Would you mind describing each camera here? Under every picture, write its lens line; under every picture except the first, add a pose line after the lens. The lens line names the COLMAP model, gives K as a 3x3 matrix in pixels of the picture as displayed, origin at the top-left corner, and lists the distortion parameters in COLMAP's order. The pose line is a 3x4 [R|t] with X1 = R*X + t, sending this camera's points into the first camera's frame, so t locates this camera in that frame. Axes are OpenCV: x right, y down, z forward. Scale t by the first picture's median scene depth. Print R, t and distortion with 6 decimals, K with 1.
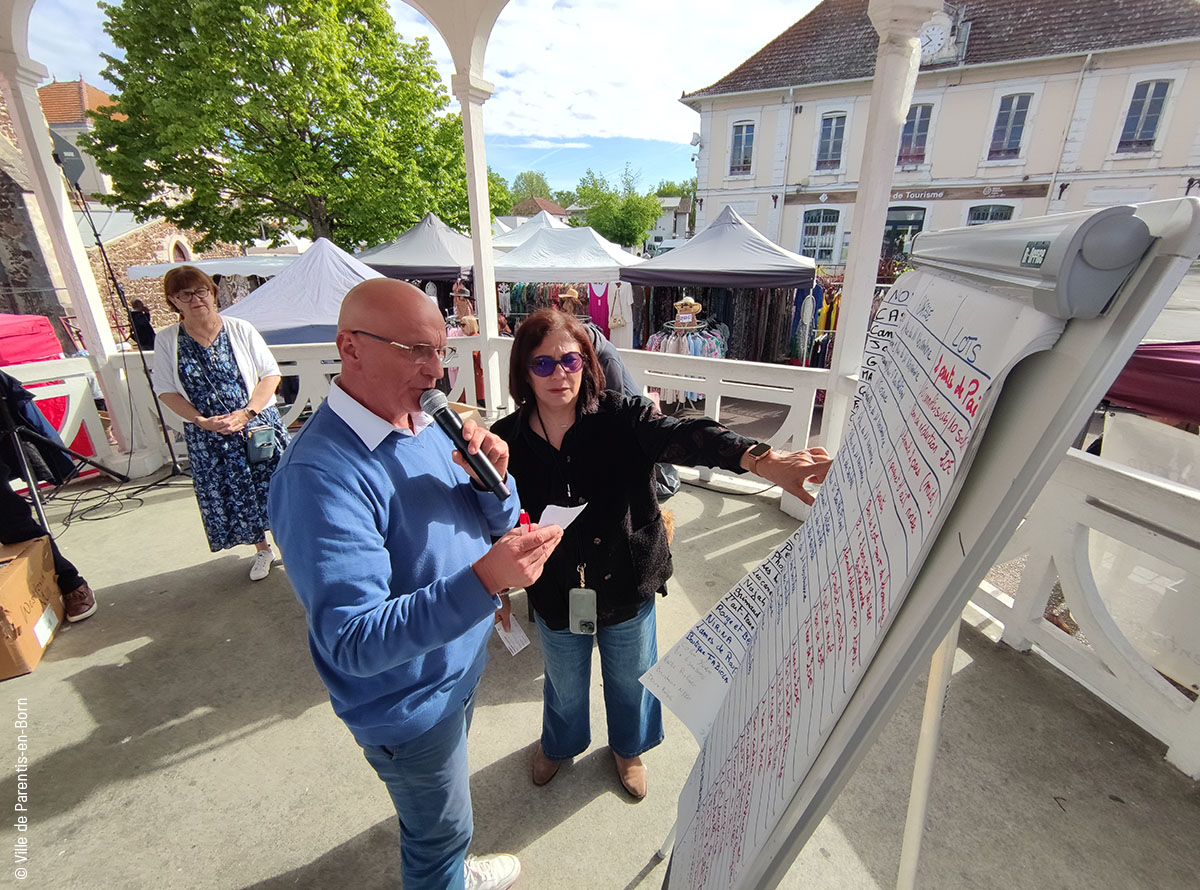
lens RADIAL K [[537.5, 0, 600.0], [0, 537.5, 445.0], [0, 0, 1]] dist [0.002522, 0.000265]
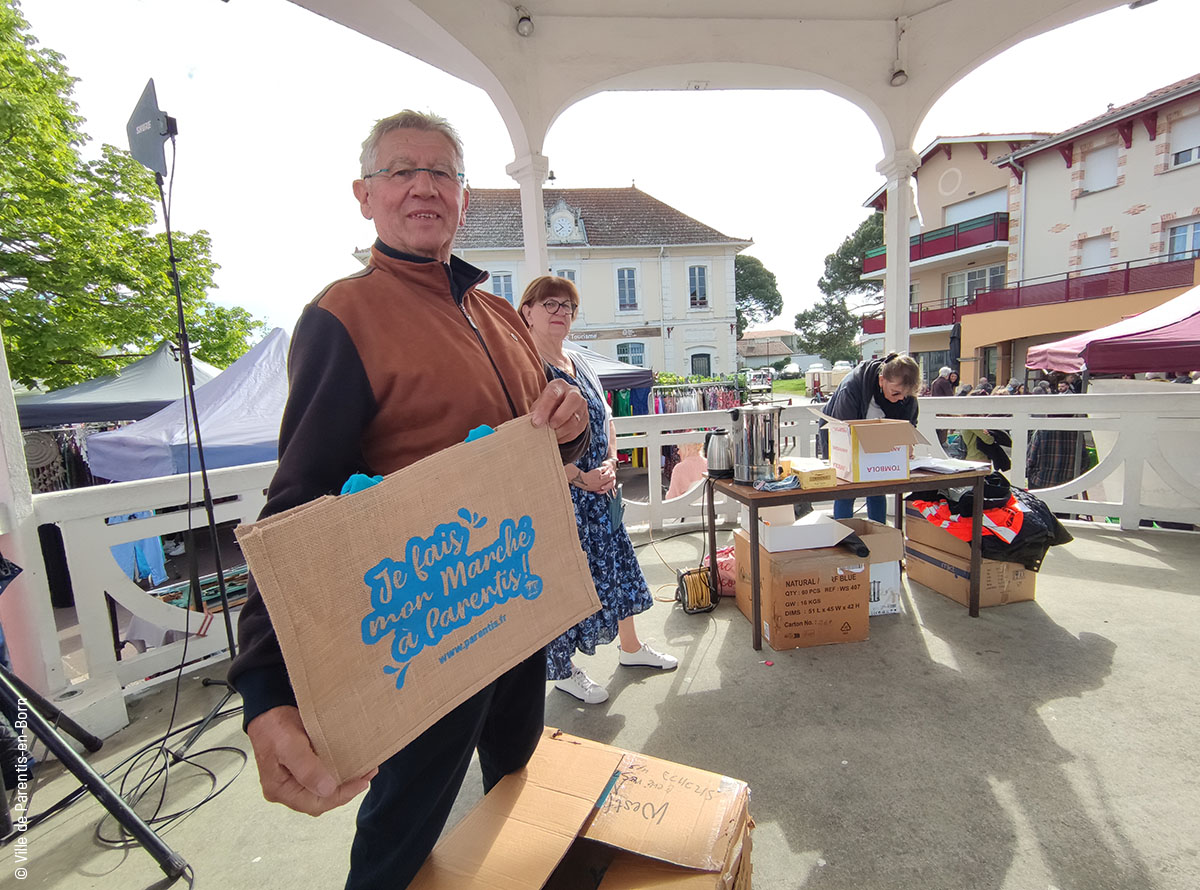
lens RADIAL K [[537.5, 0, 600.0], [0, 537.5, 445.0], [0, 0, 1]] dist [0.002522, 0.000265]
pose [[0.794251, -0.131564, 0.593175, -0.160322], [0.270103, 0.950958, -0.150745, -0.027317], [-0.544251, 0.279947, 0.790835, 0.069100]]
